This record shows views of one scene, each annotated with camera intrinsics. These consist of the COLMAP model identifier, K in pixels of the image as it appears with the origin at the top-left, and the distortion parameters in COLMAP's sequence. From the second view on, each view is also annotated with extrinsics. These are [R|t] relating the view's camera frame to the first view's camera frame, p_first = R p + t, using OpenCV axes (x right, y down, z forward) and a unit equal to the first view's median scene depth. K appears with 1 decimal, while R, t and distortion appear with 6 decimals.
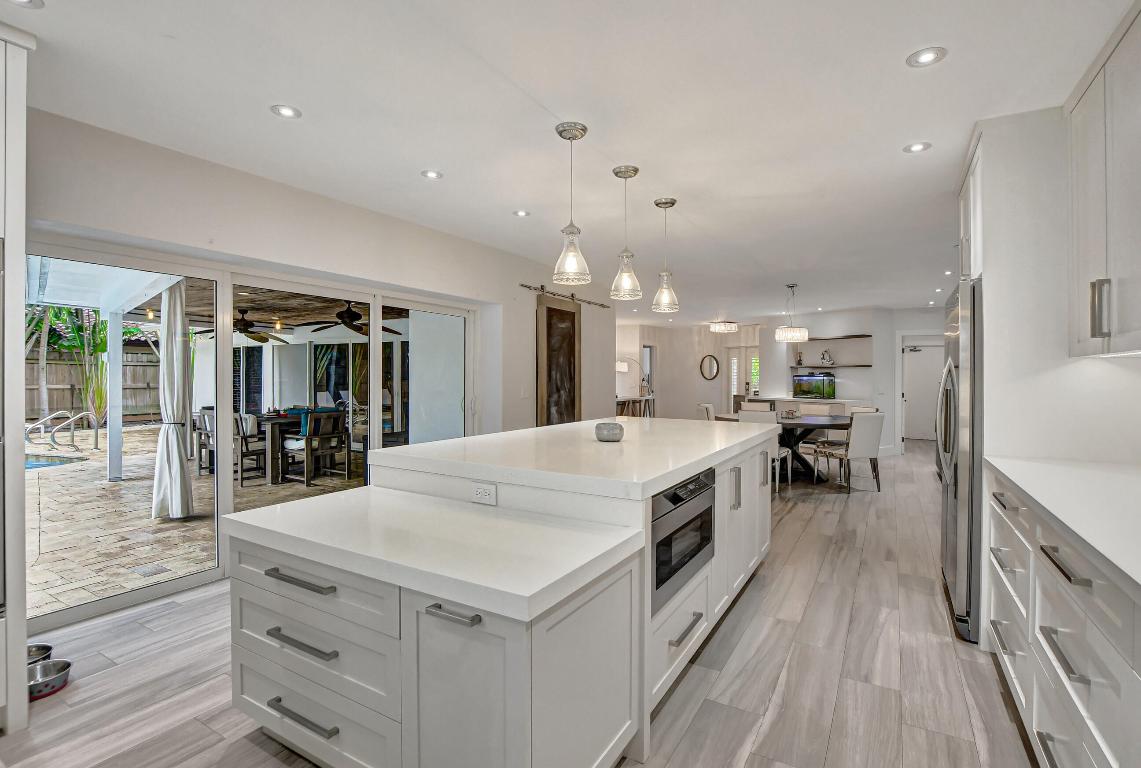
lens RADIAL K [[539.6, 0, 570.5], [0, 539.6, 384.0], [0, 0, 1]] dist [-0.002160, -0.000515]
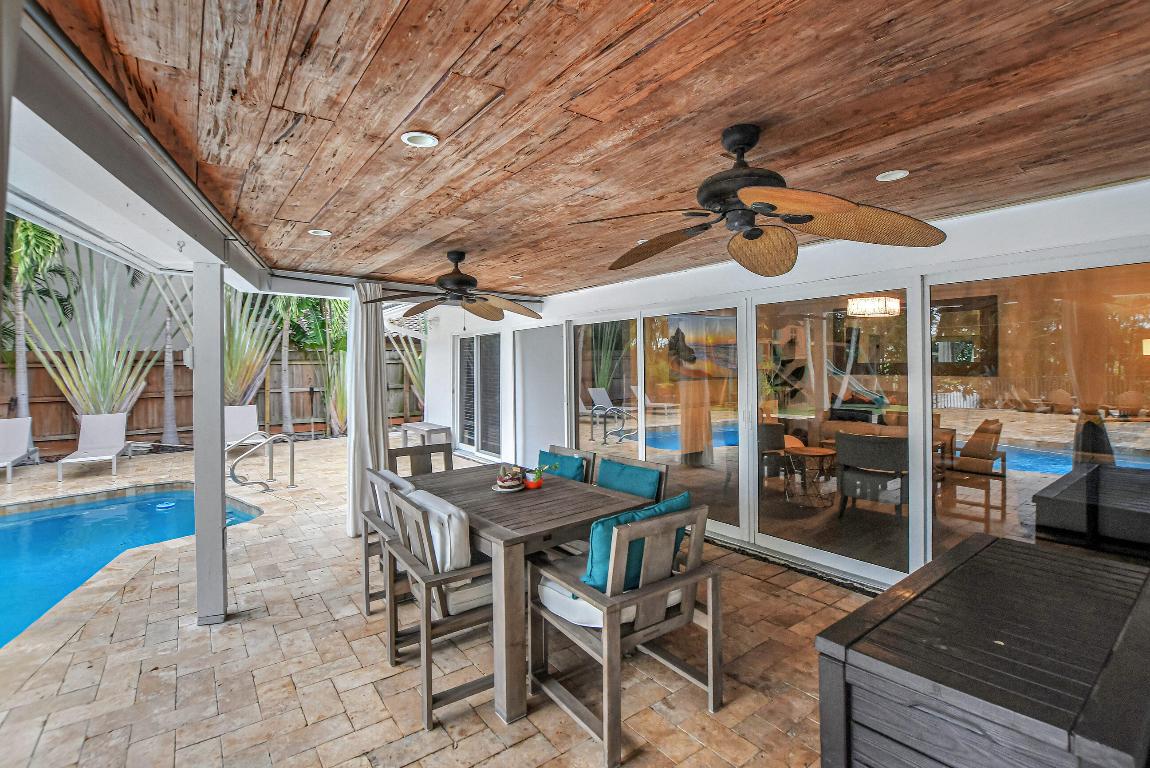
lens RADIAL K [[530.0, 0, 575.0], [0, 530.0, 384.0], [0, 0, 1]] dist [-0.001444, -0.000297]
pose [[0.923555, -0.002544, -0.383458, -0.379651], [0.008622, 0.999863, 0.014132, -0.026311], [0.383369, -0.016358, 0.923450, 0.698304]]
